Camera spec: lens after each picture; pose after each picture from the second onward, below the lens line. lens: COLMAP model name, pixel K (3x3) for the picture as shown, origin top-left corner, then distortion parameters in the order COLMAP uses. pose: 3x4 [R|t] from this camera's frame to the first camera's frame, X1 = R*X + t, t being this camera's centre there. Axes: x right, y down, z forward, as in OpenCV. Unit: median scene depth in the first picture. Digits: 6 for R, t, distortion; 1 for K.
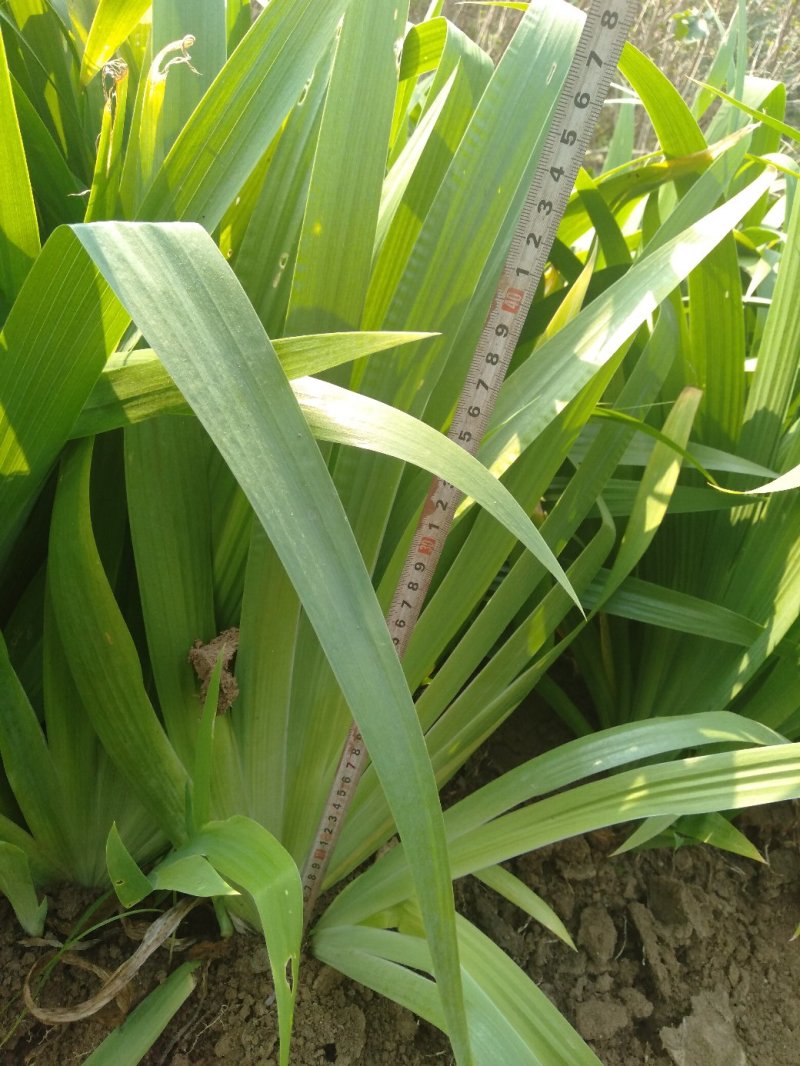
lens RADIAL K [[804.2, 0, 398.8], [0, 804.2, 528.9], [0, 0, 1]] dist [0.013318, -0.005936]
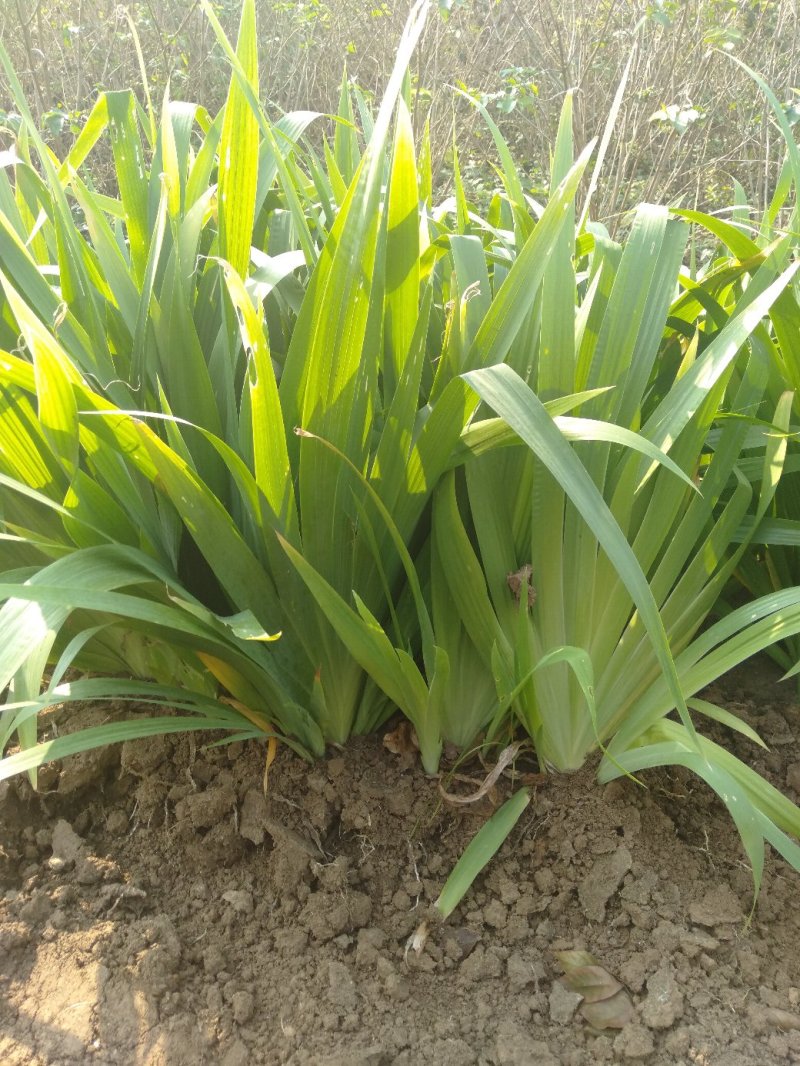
lens RADIAL K [[804.2, 0, 404.9], [0, 804.2, 533.1], [0, 0, 1]] dist [0.013318, -0.005936]
pose [[0.959291, -0.156394, -0.235163, -0.030280], [0.132125, 0.984454, -0.115732, 0.227890], [0.249607, 0.079950, 0.965041, -0.858498]]
